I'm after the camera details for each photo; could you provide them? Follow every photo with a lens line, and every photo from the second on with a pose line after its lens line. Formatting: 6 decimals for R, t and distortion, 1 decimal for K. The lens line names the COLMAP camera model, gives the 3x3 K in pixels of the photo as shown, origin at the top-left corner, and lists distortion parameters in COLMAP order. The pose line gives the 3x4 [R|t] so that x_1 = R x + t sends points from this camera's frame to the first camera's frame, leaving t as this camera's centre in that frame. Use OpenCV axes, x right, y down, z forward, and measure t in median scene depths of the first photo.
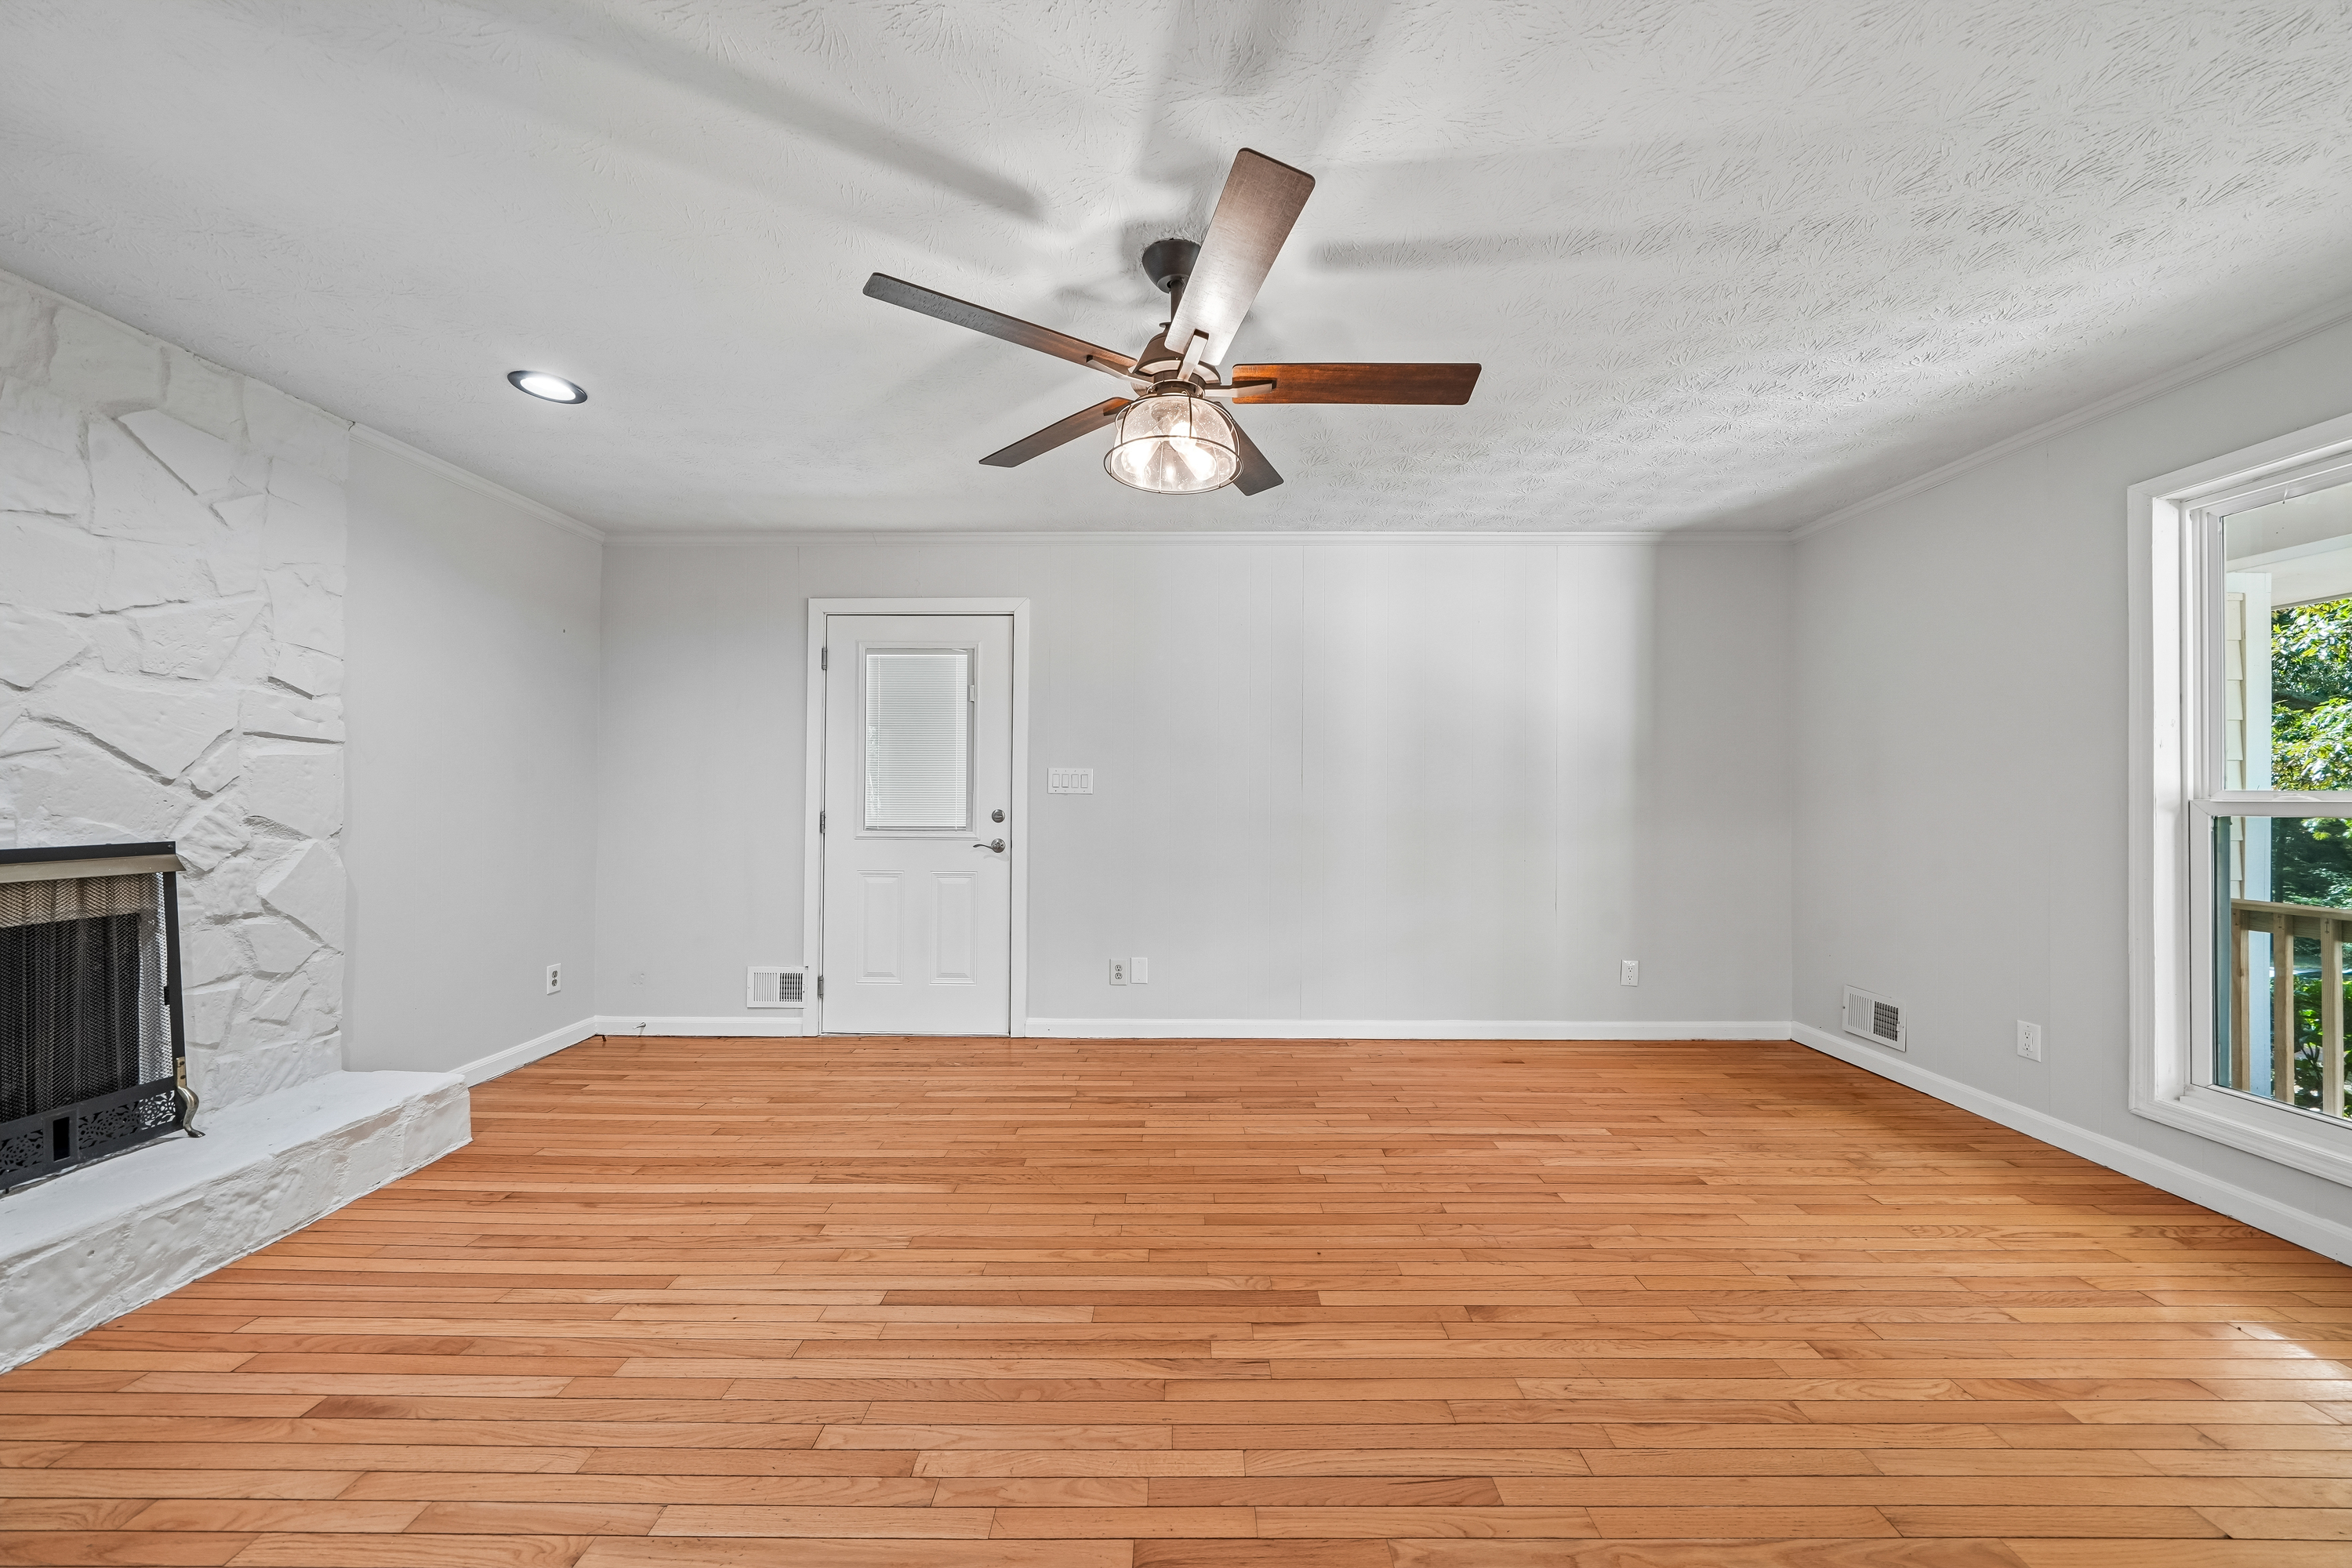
lens RADIAL K [[803.8, 0, 1176.6], [0, 803.8, 789.5], [0, 0, 1]] dist [-0.005978, 0.000372]
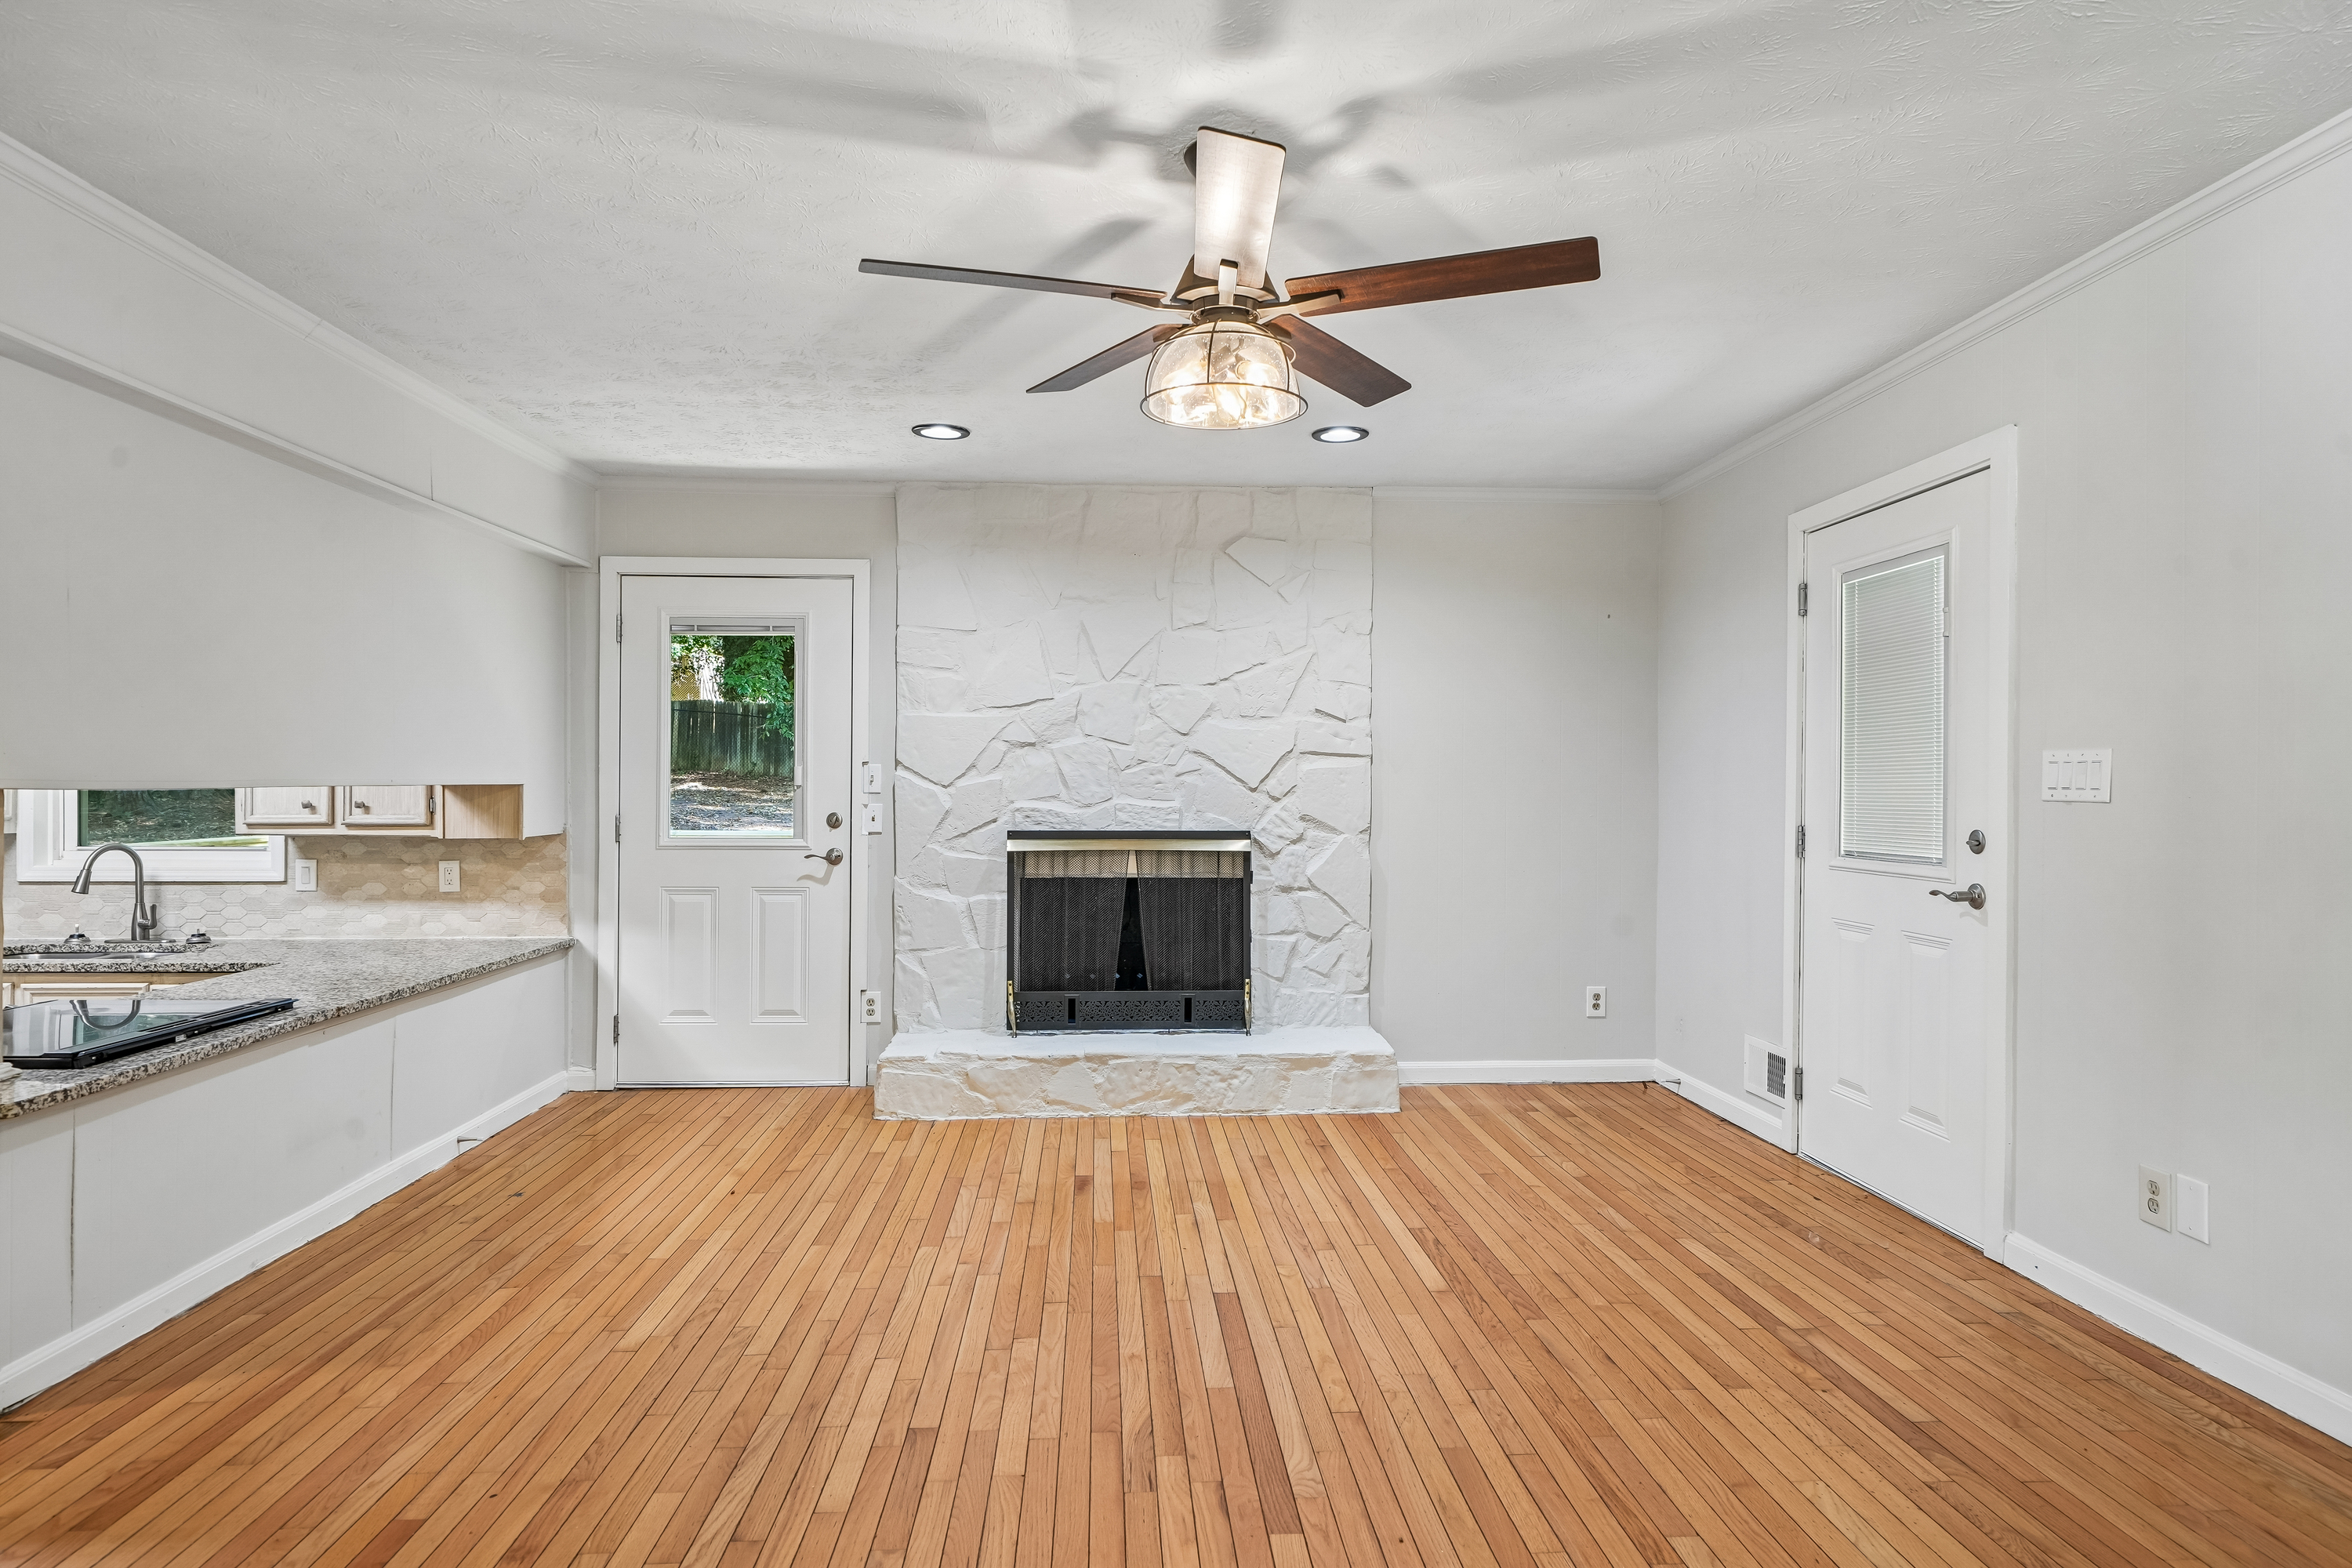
lens RADIAL K [[1301.8, 0, 1175.7], [0, 1301.8, 794.5], [0, 0, 1]] dist [-0.001939, 0.010255]
pose [[0.060541, -0.000105, -0.998166, 1.021708], [0.003824, 0.999993, 0.000127, -0.001731], [0.998158, -0.003825, 0.060541, 0.664951]]
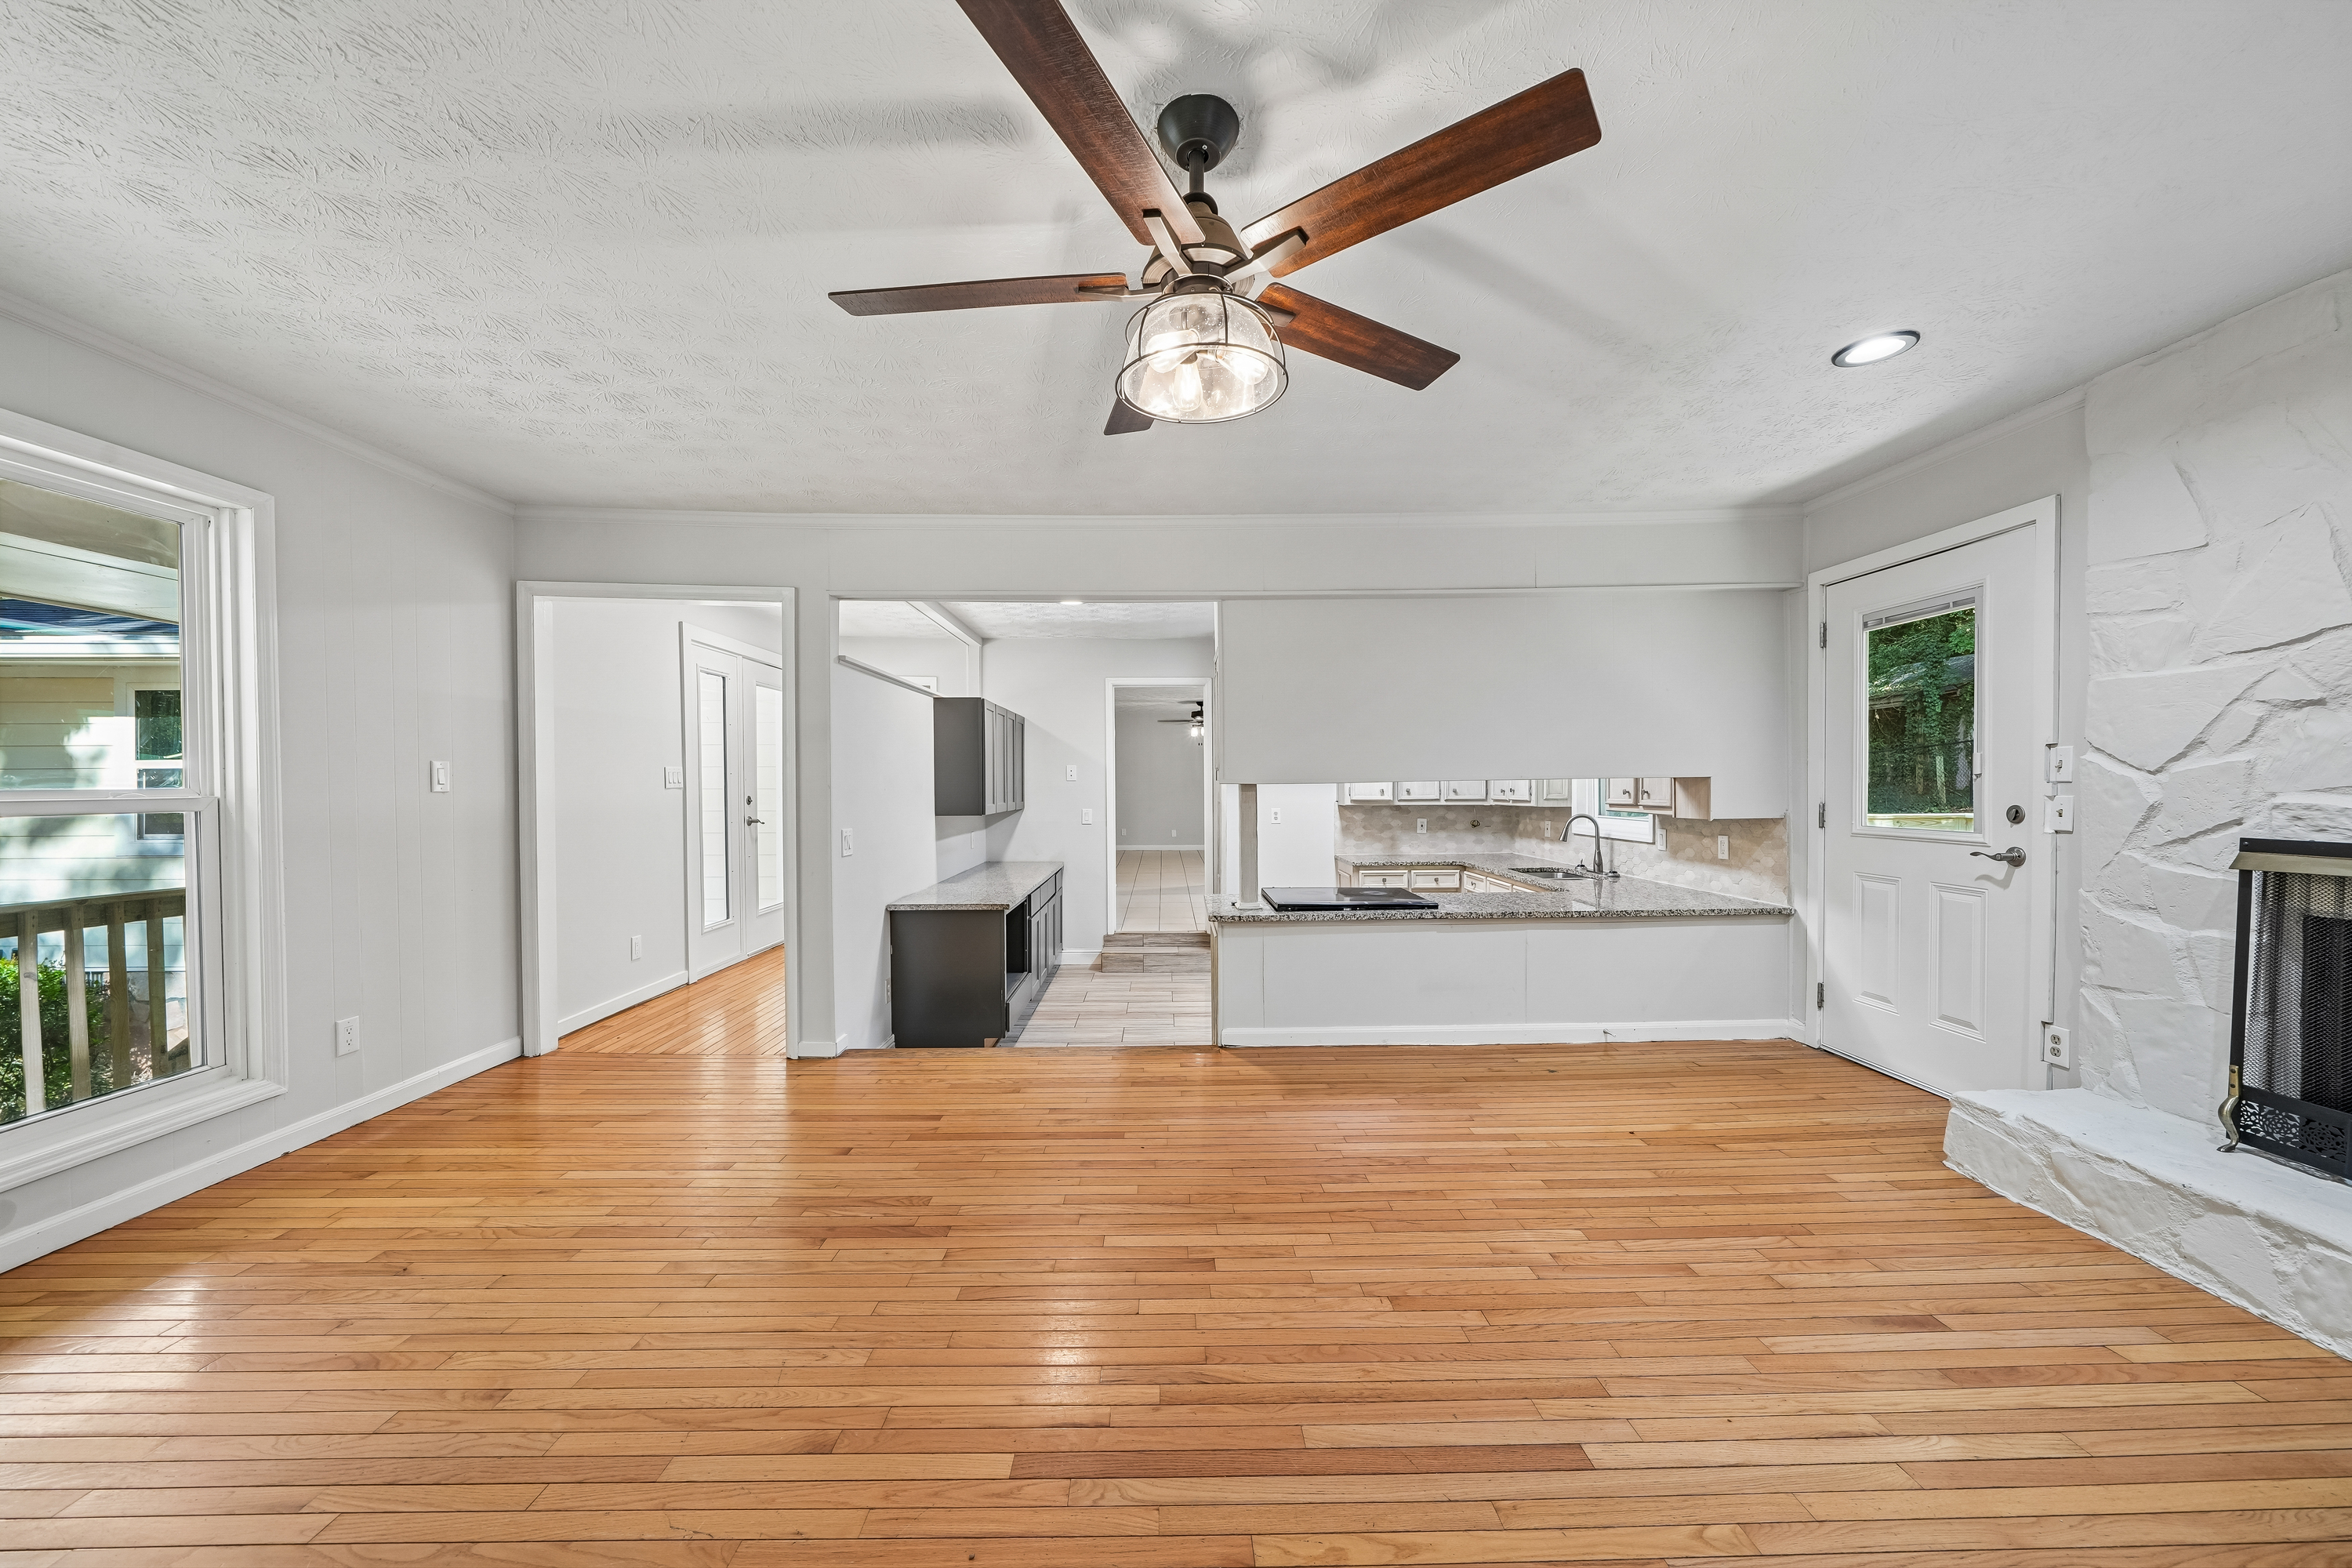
lens RADIAL K [[855.9, 0, 1173.2], [0, 855.9, 795.7], [0, 0, 1]] dist [-0.001308, -0.000113]
pose [[-0.999753, 0.002770, -0.022067, 0.033948], [0.002623, 0.999974, 0.006704, 0.001777], [0.022085, 0.006644, -0.999734, 1.424109]]
